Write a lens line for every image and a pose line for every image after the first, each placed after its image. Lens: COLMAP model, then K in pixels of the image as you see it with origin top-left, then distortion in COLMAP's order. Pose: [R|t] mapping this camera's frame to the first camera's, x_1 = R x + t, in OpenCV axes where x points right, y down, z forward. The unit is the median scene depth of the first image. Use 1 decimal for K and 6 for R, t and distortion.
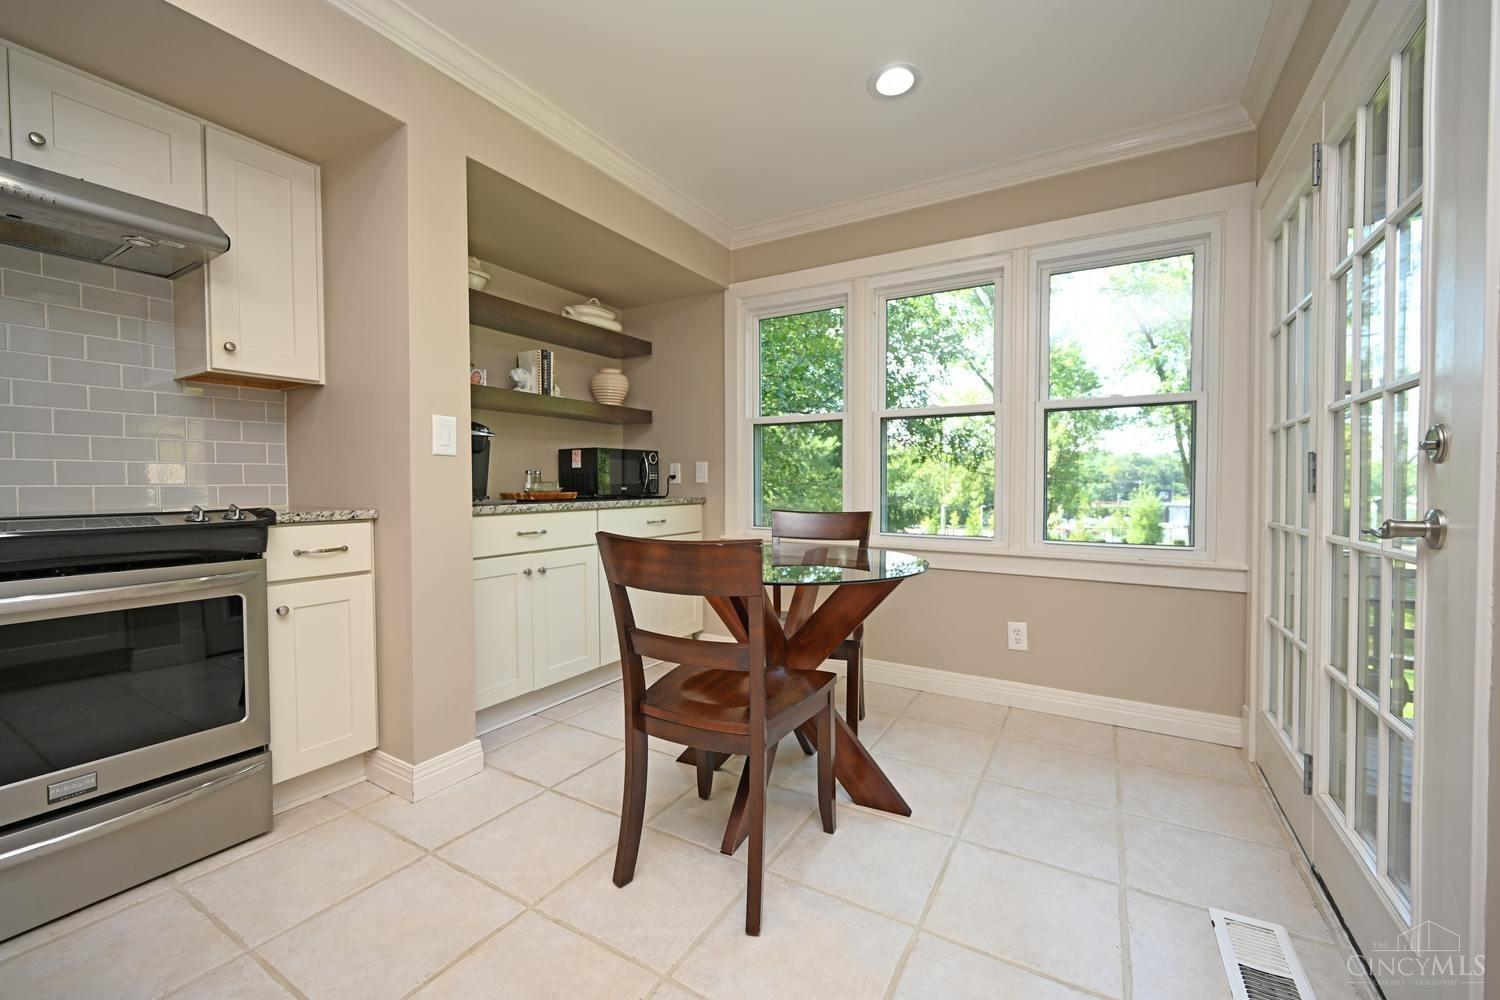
lens RADIAL K [[610.3, 0, 750.0], [0, 610.3, 500.0], [0, 0, 1]] dist [-0.000768, 0.000000]
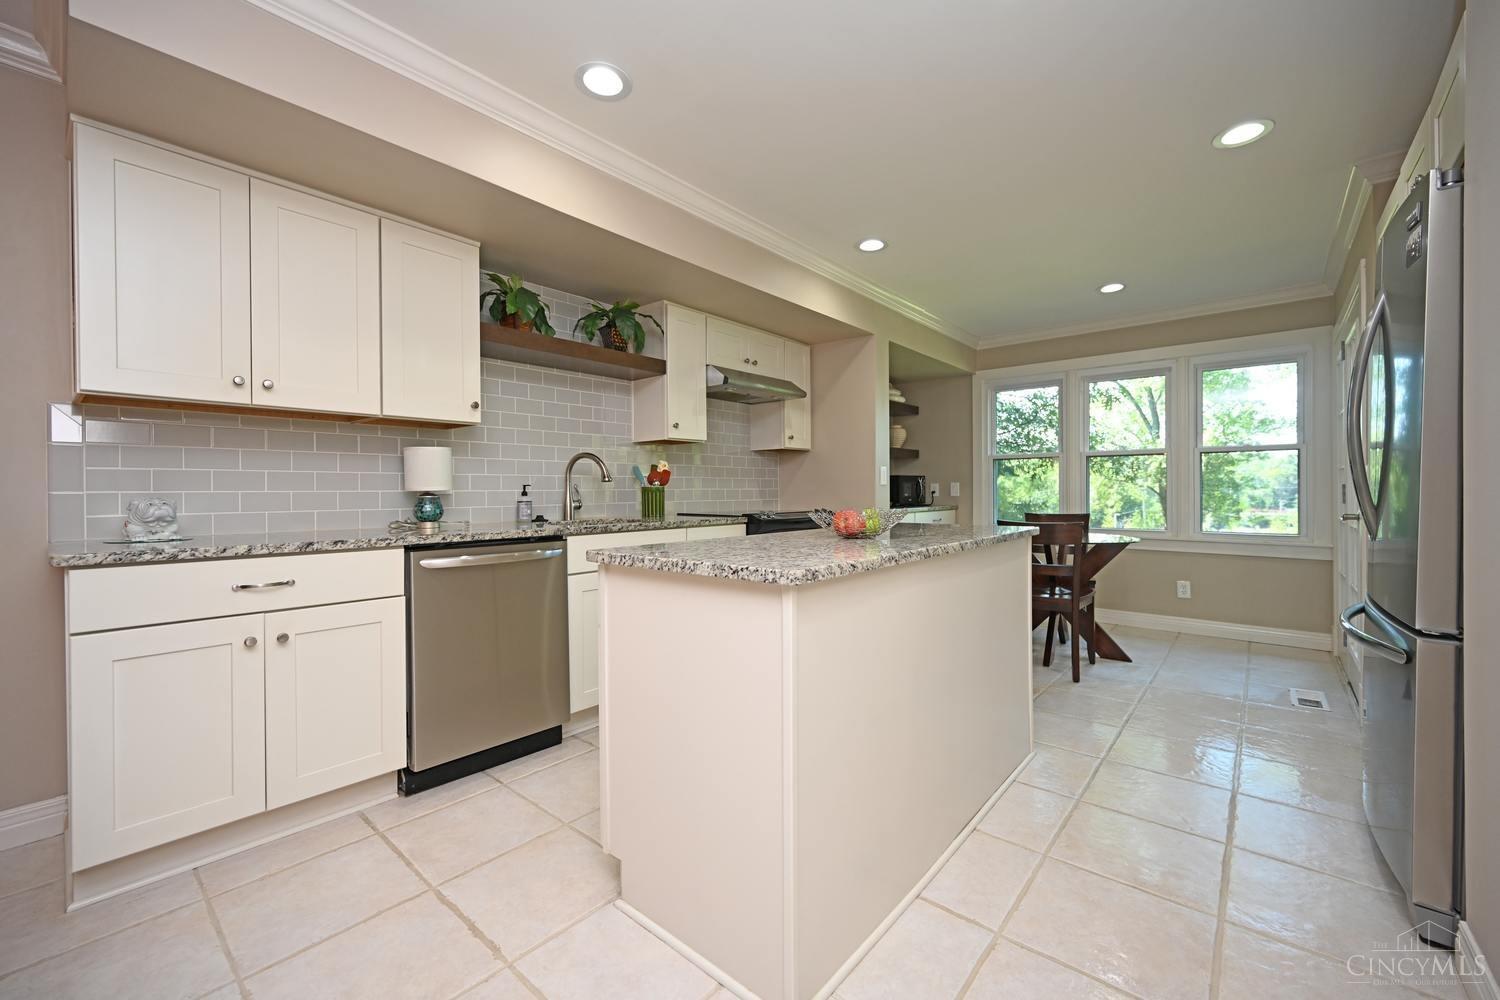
lens RADIAL K [[593.9, 0, 754.9], [0, 593.9, 495.5], [0, 0, 1]] dist [-0.009403, -0.000107]
pose [[0.983156, -0.002911, -0.182744, -0.405174], [-0.000721, 0.999804, -0.019807, 0.001364], [0.182766, 0.019605, 0.982961, -0.779226]]
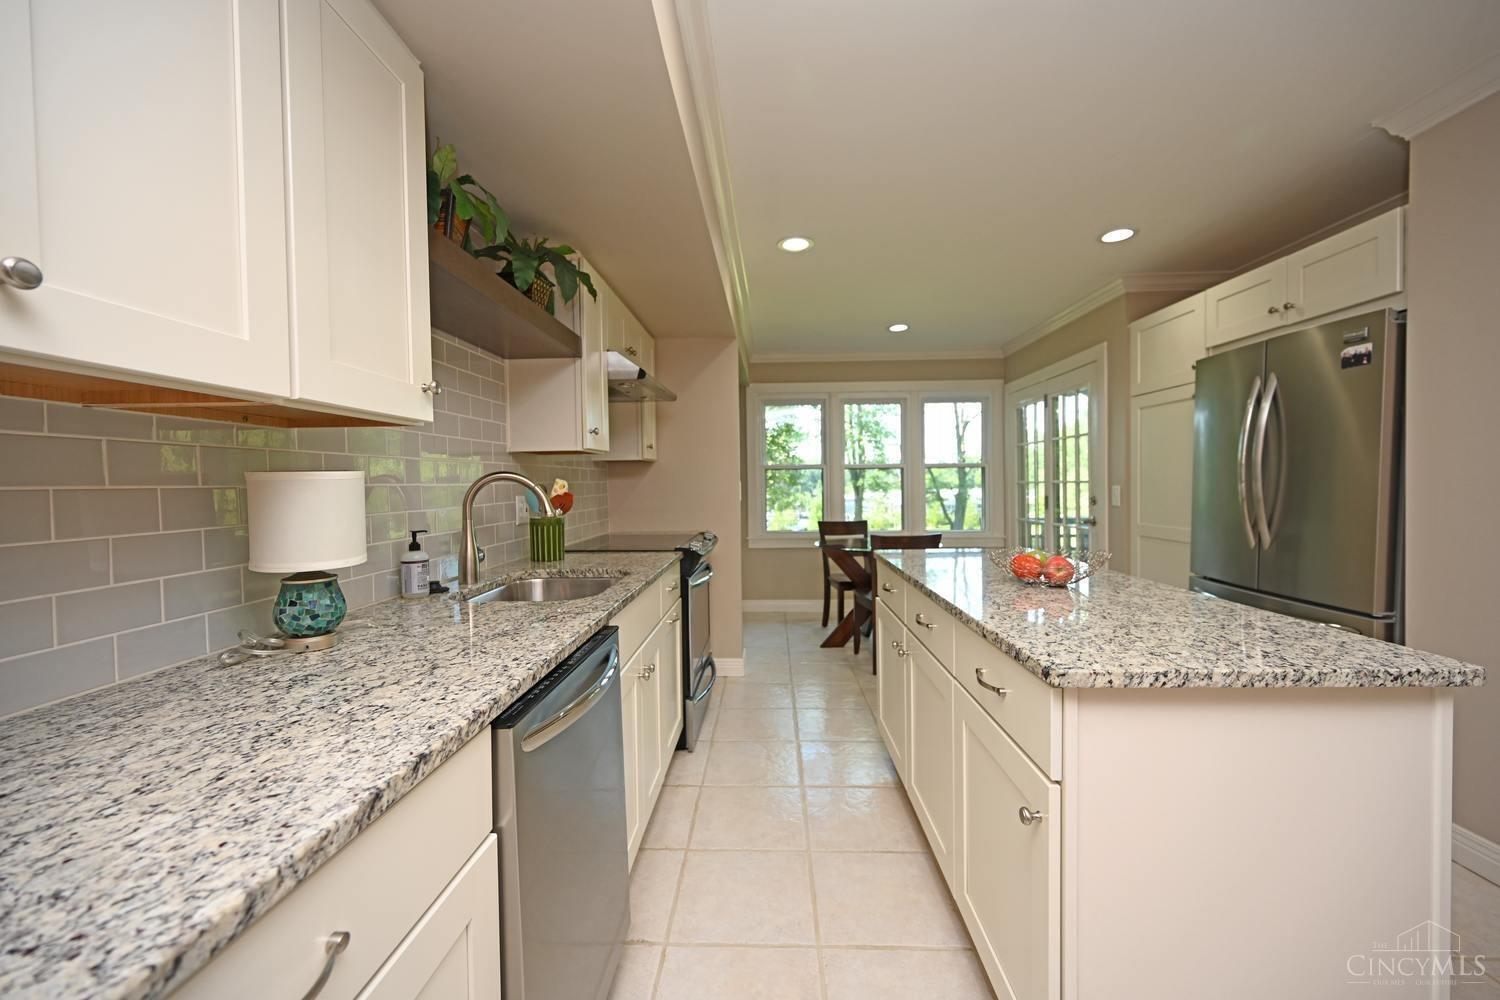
lens RADIAL K [[584.2, 0, 750.0], [0, 584.2, 500.0], [0, 0, 1]] dist [0.000446, -0.000035]
pose [[0.892653, -0.024610, 0.450072, -0.933655], [0.026792, 0.999640, 0.001521, -0.057505], [-0.449947, 0.010701, 0.892991, -0.502776]]
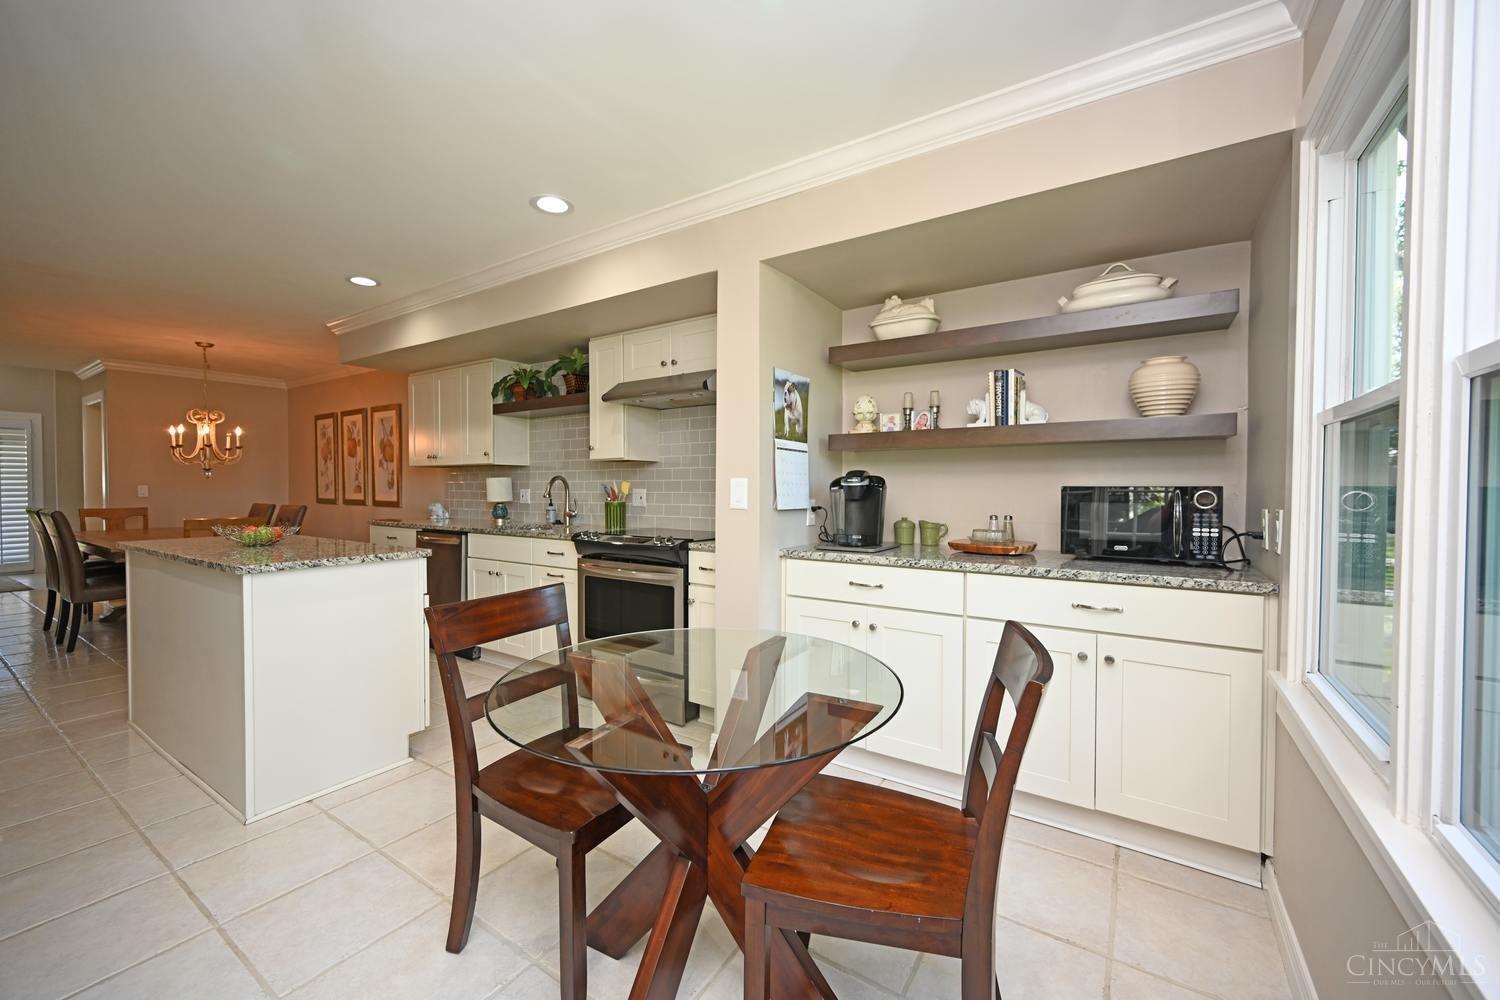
lens RADIAL K [[593.9, 0, 754.9], [0, 593.9, 495.5], [0, 0, 1]] dist [-0.009403, -0.000107]
pose [[-0.058586, -0.029568, -0.997844, 0.502934], [-0.064344, 0.997595, -0.025782, -0.042605], [0.996207, 0.062695, -0.060347, 0.802459]]
